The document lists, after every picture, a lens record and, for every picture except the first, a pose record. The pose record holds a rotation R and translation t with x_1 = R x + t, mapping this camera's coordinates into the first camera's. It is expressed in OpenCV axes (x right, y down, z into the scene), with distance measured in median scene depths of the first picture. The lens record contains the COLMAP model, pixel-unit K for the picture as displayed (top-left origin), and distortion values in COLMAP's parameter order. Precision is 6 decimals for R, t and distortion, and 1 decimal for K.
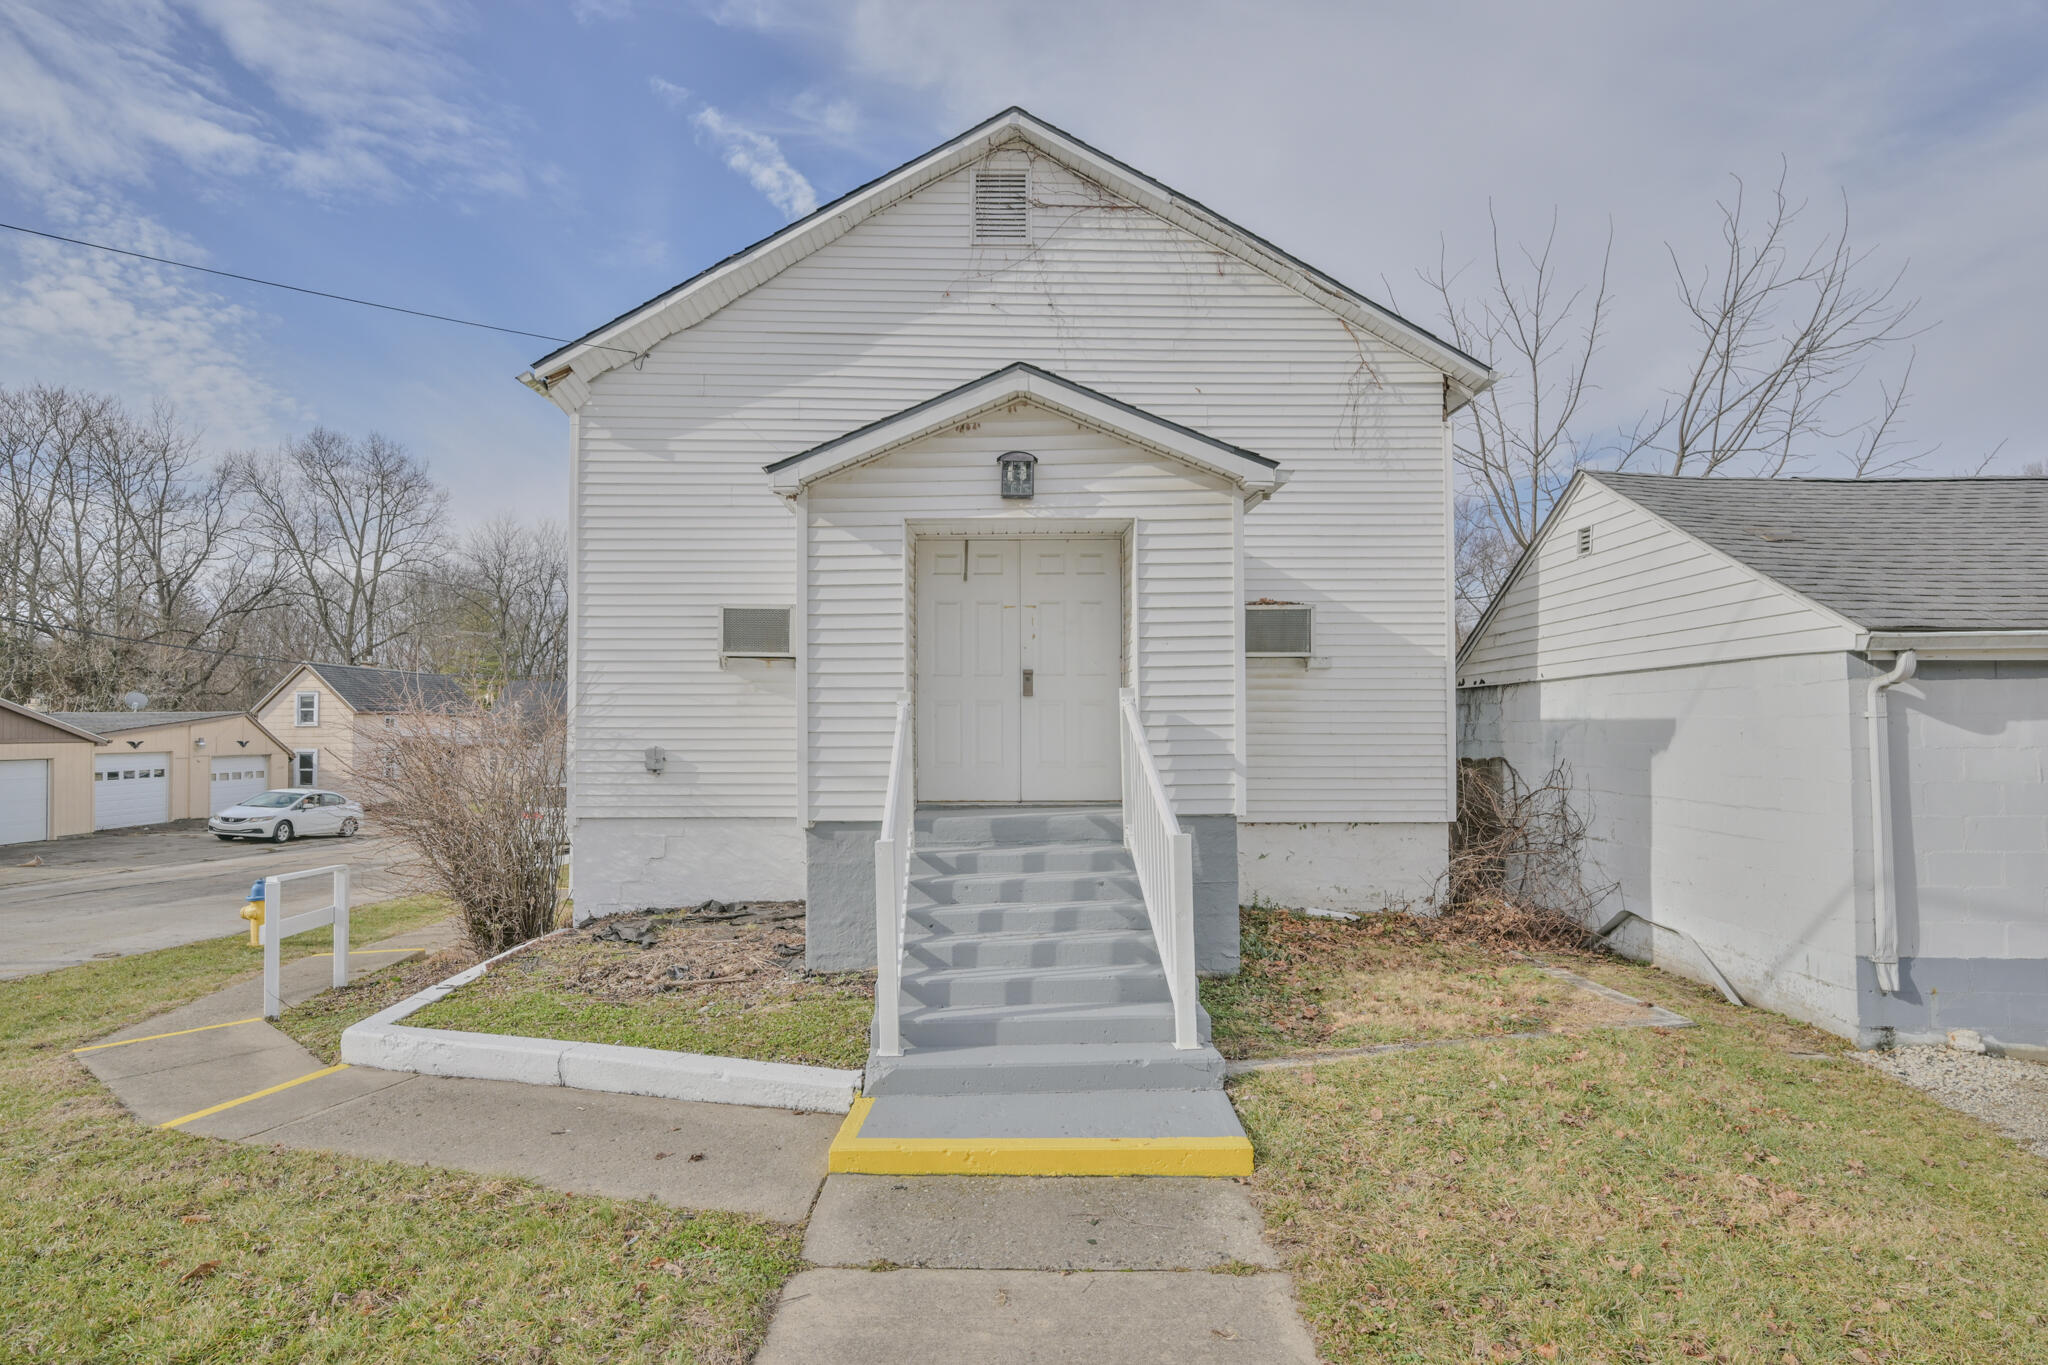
lens RADIAL K [[1111.3, 0, 1019.0], [0, 1111.3, 694.3], [0, 0, 1]] dist [0.000237, -0.000406]
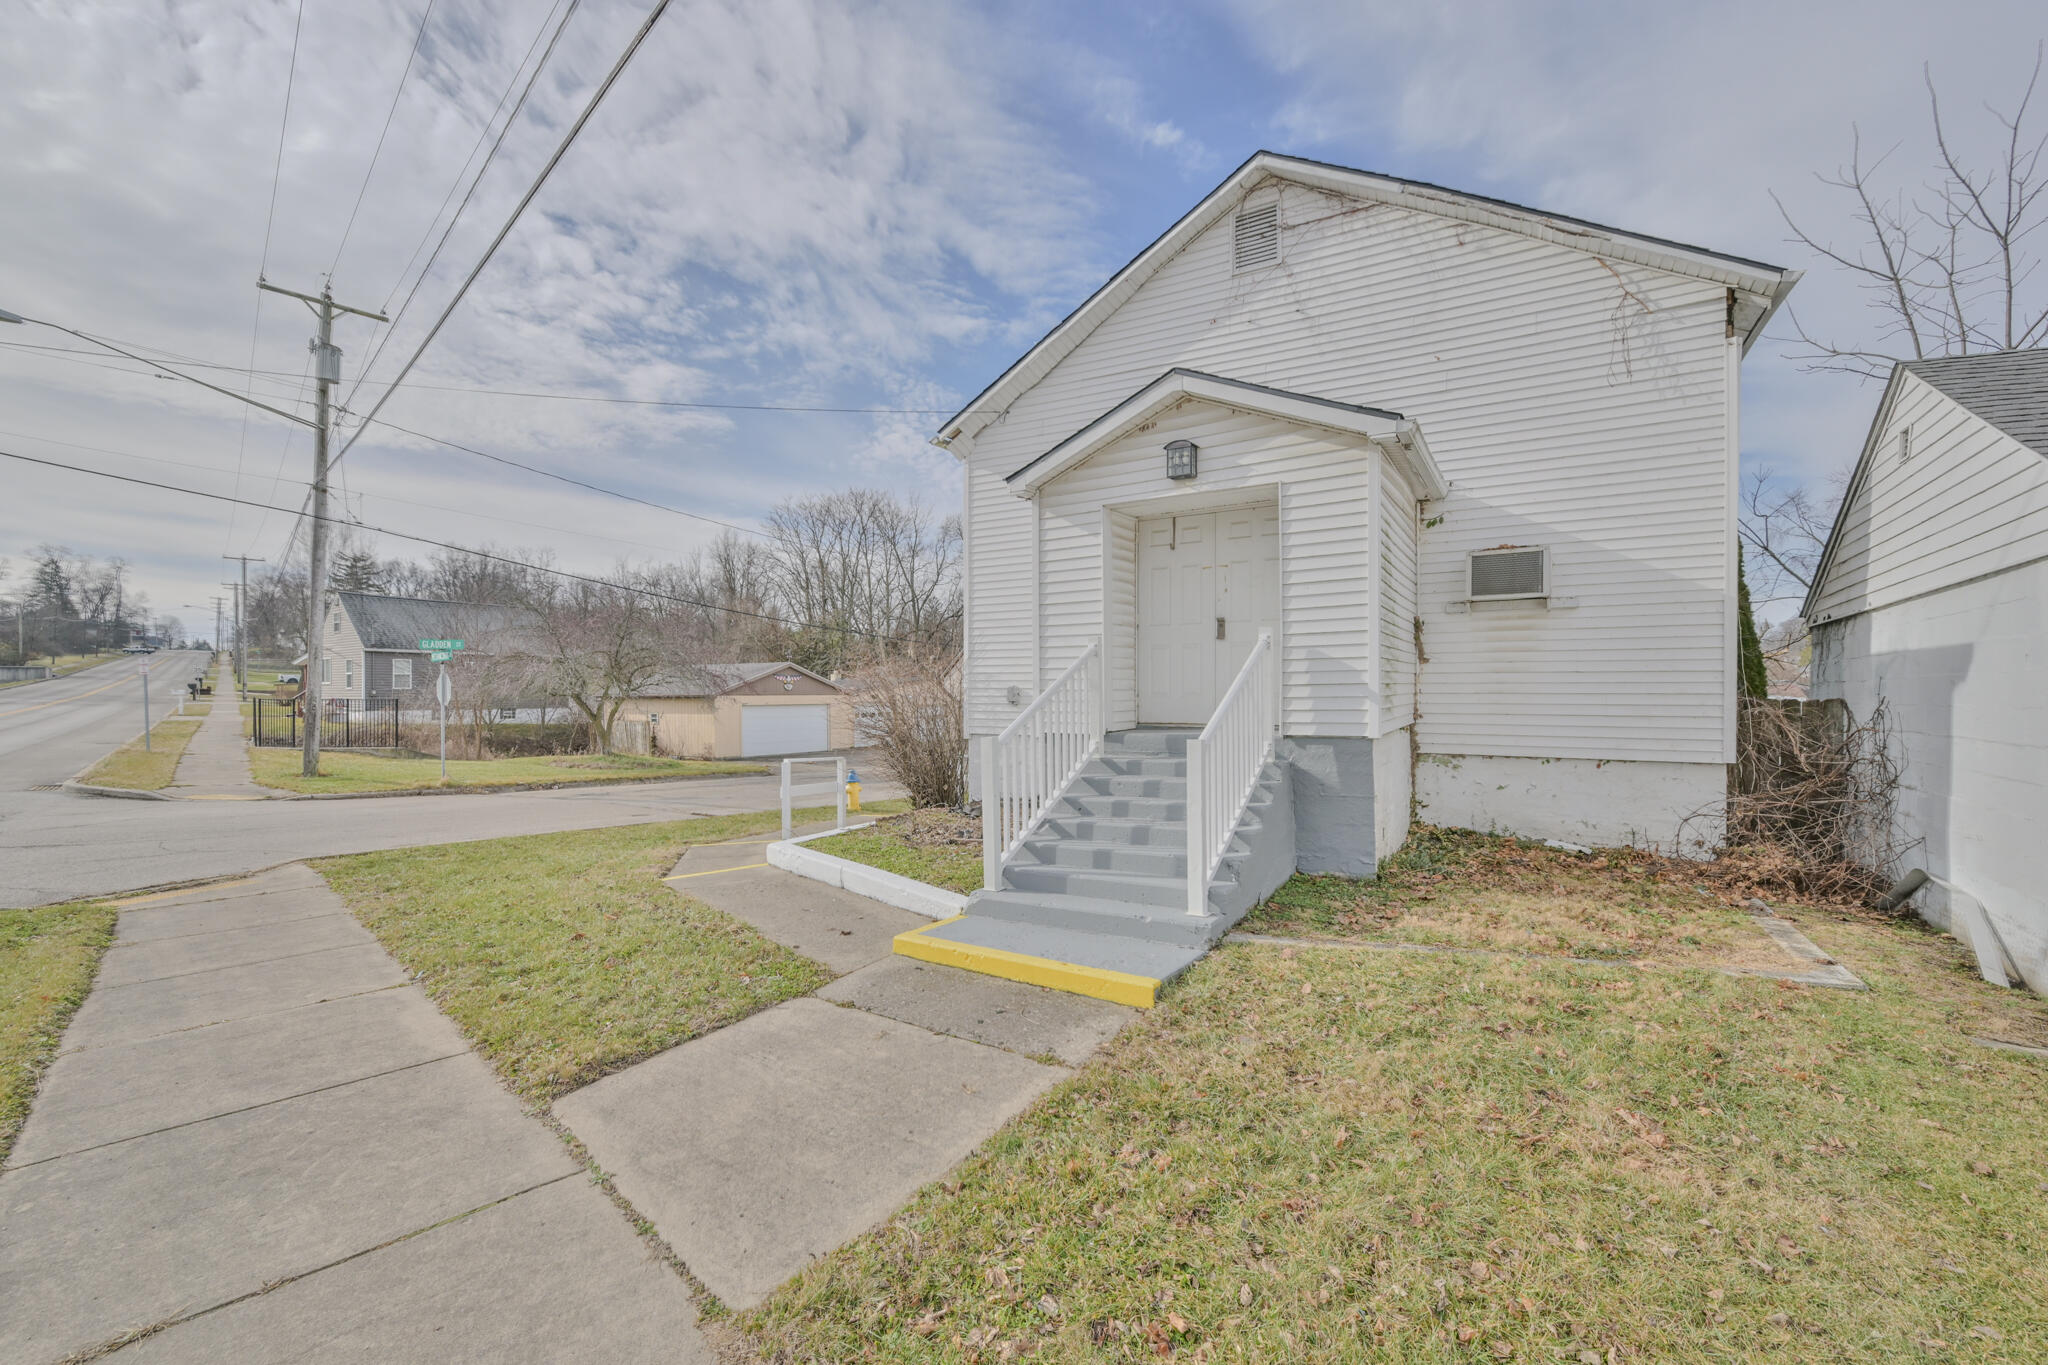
lens RADIAL K [[860.1, 0, 1021.6], [0, 860.1, 691.6], [0, 0, 1]] dist [-0.000329, -0.000107]
pose [[0.847556, 0.001028, -0.530705, 0.351620], [0.014501, 0.999580, 0.025095, 0.034964], [0.530508, -0.028965, 0.847185, 0.080443]]
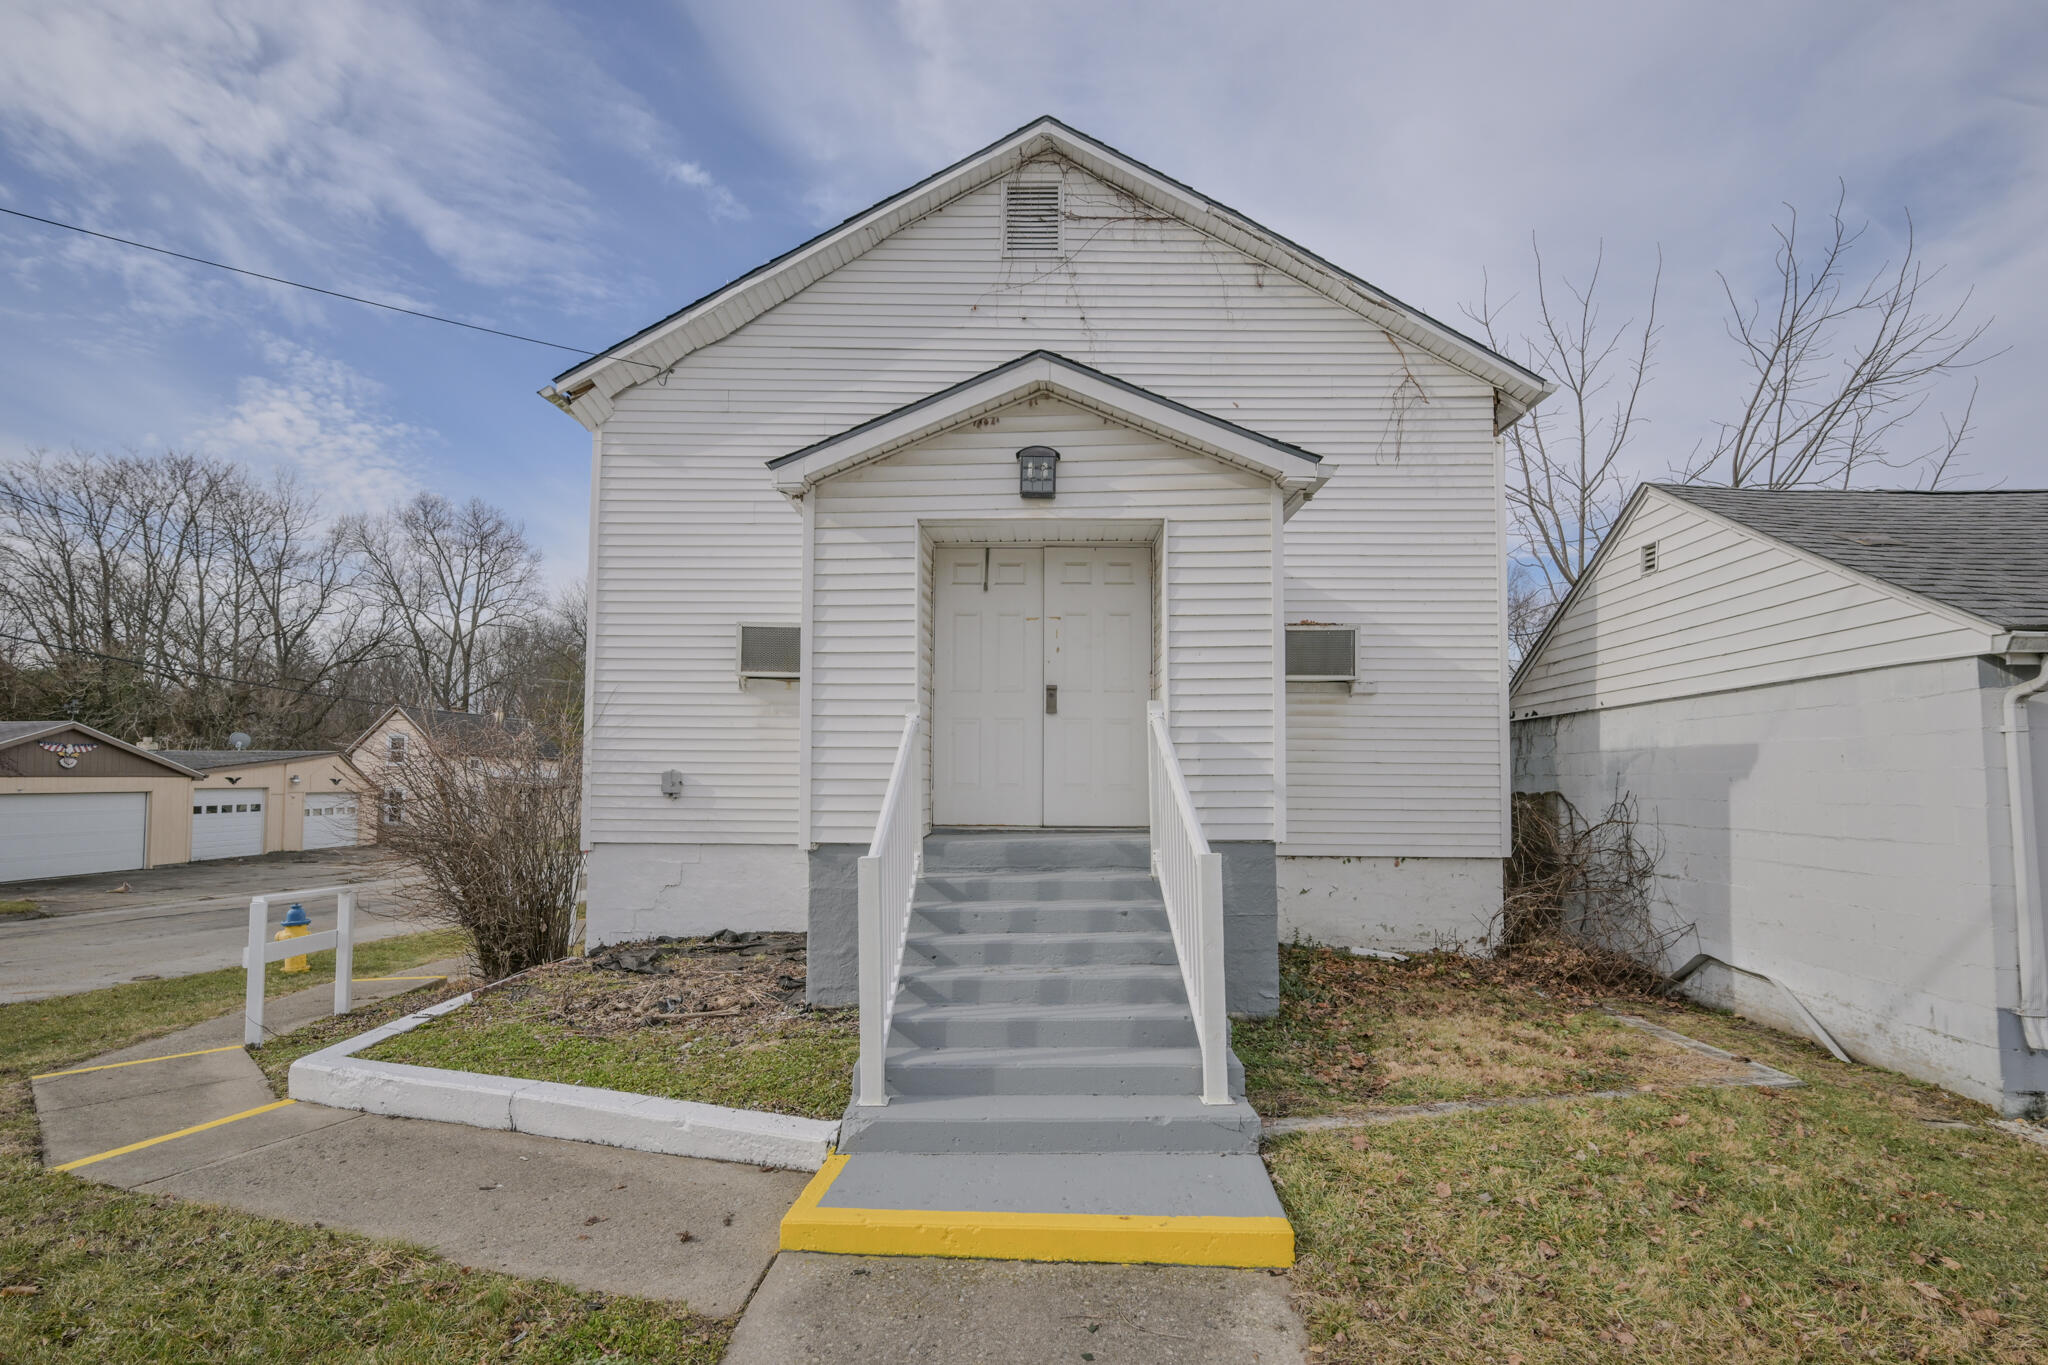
lens RADIAL K [[1044.3, 0, 1032.5], [0, 1044.3, 715.8], [0, 0, 1]] dist [-0.002936, 0.000671]
pose [[0.999287, 0.006345, -0.037225, 0.027118], [-0.007447, 0.999536, -0.029523, 0.031917], [0.037021, 0.029779, 0.998871, 0.130514]]
